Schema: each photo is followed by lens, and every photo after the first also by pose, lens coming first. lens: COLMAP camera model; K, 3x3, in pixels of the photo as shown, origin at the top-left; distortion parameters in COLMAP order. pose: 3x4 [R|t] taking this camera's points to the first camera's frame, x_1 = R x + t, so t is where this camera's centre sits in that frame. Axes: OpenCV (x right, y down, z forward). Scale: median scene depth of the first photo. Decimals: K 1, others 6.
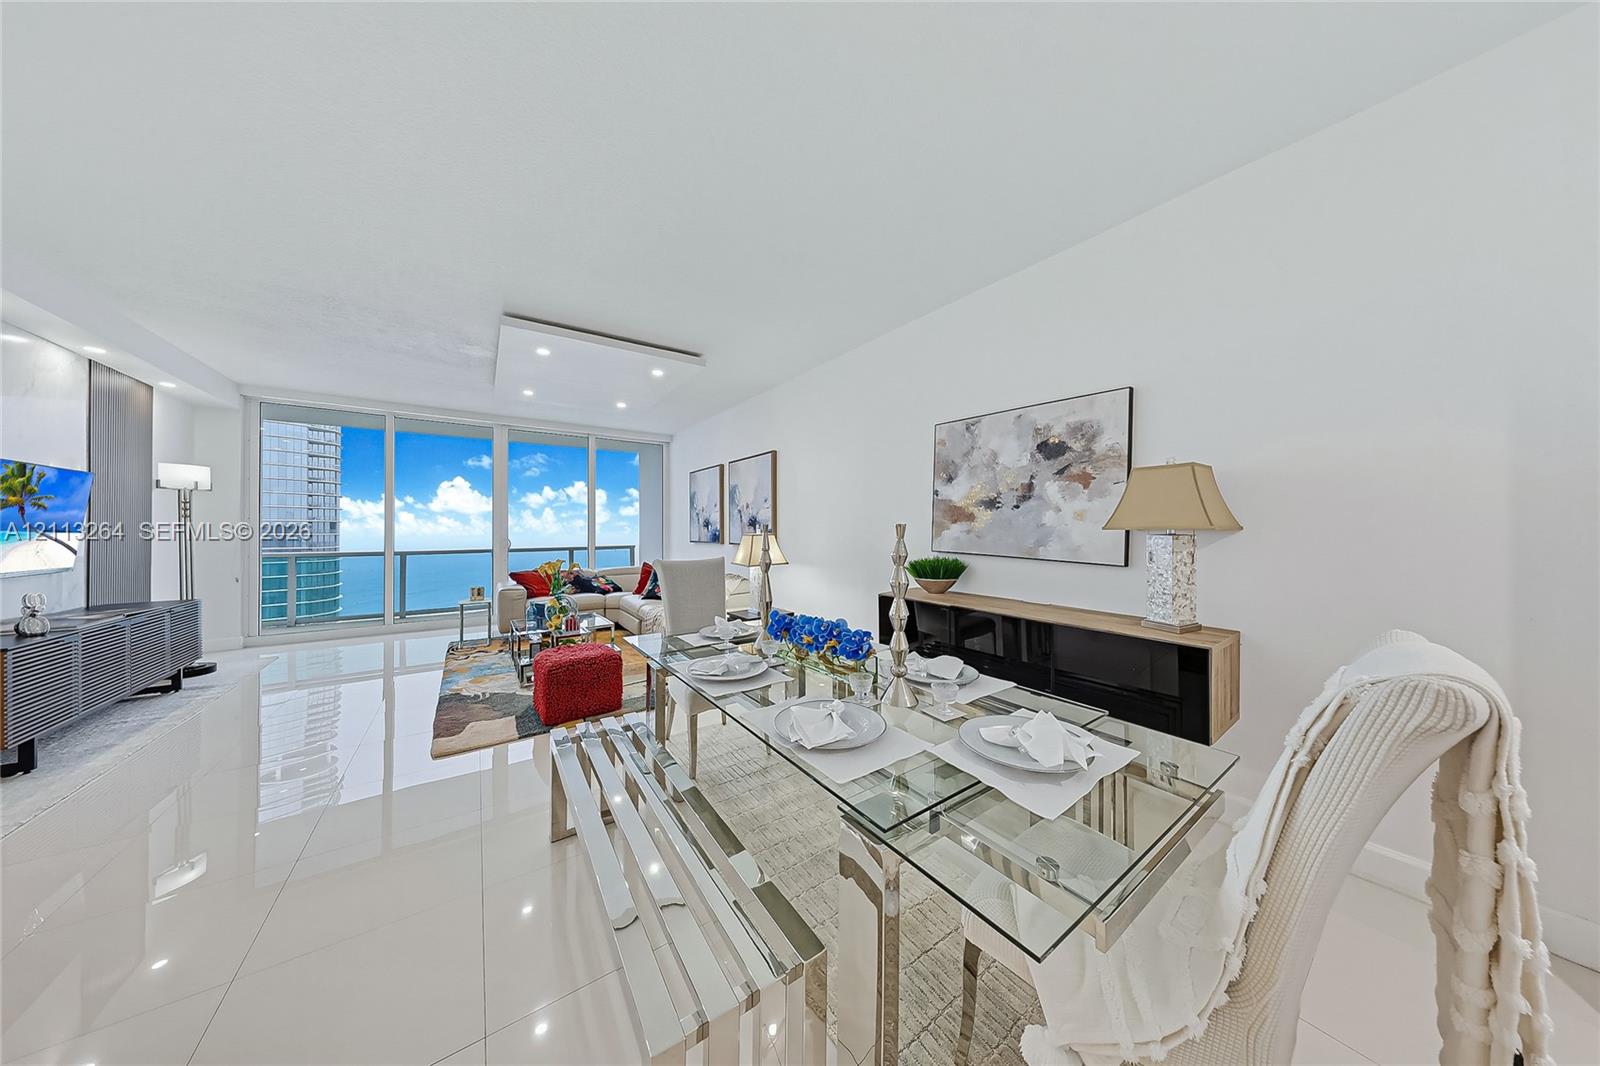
lens RADIAL K [[465.1, 0, 808.0], [0, 465.1, 526.5], [0, 0, 1]] dist [0.004080, 0.000231]
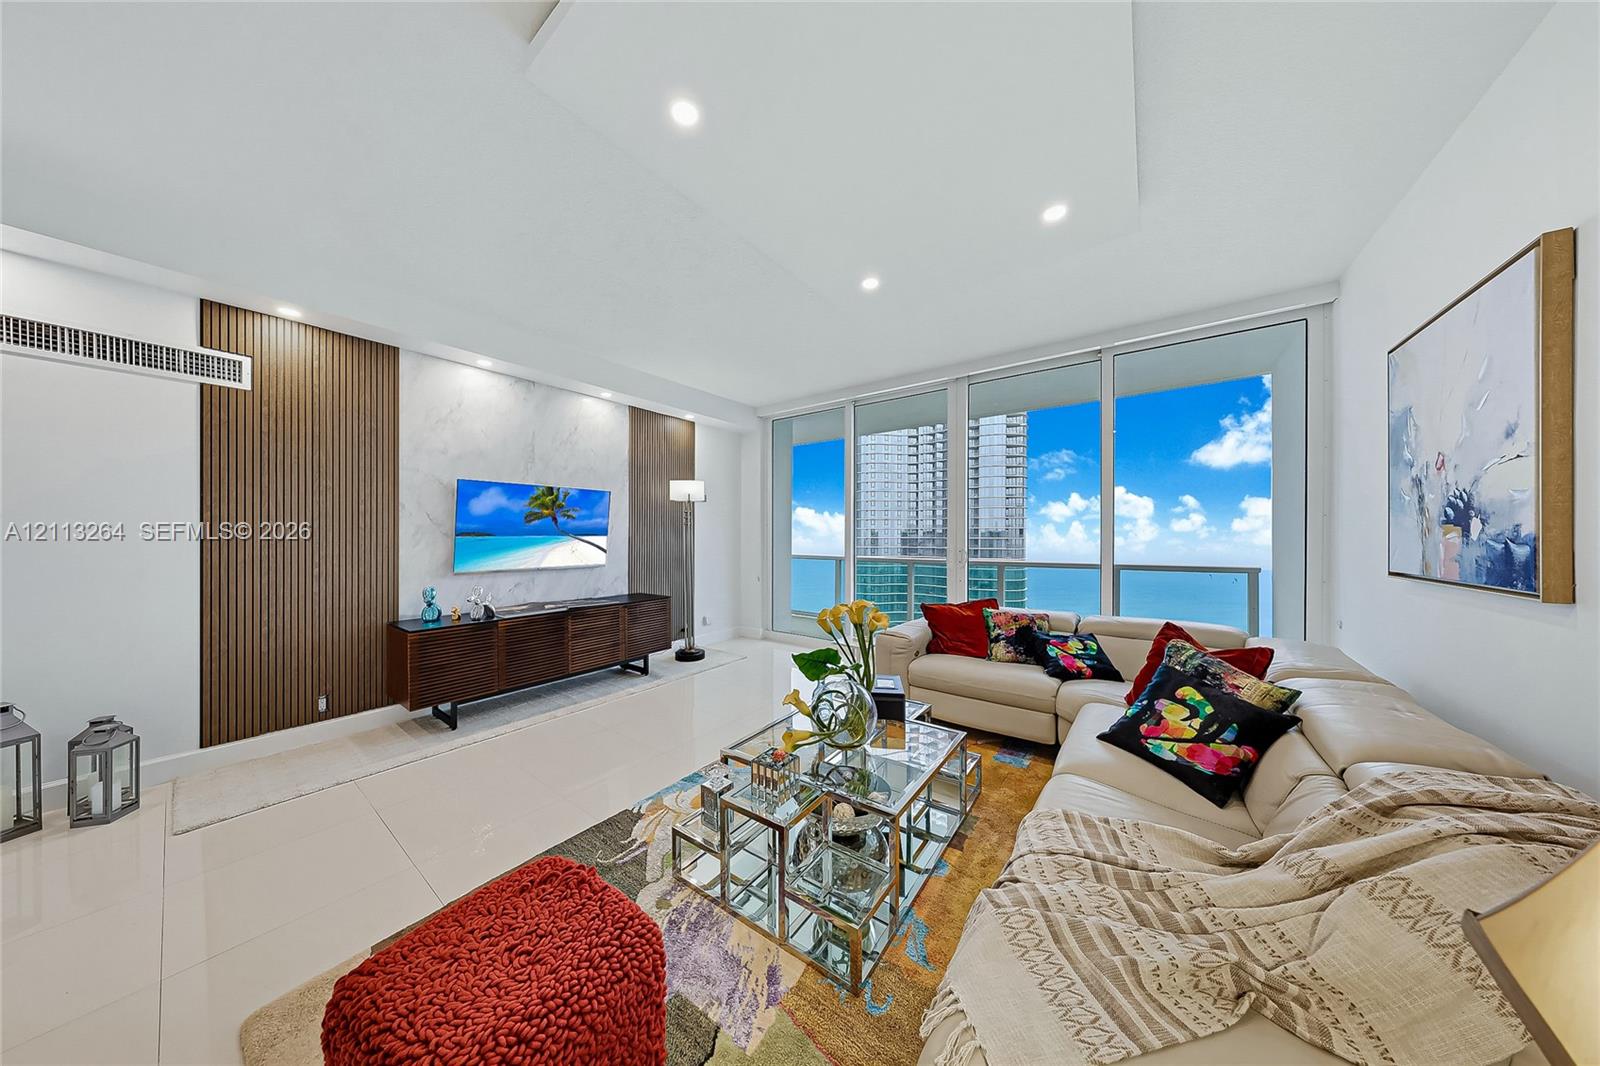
lens RADIAL K [[465.1, 0, 790.8], [0, 465.1, 534.4], [0, 0, 1]] dist [0.004080, 0.000231]
pose [[0.294890, -0.000261, -0.955531, -0.160442], [0.005284, 0.999985, 0.001358, 0.007732], [0.955517, -0.005449, 0.294887, 1.138415]]
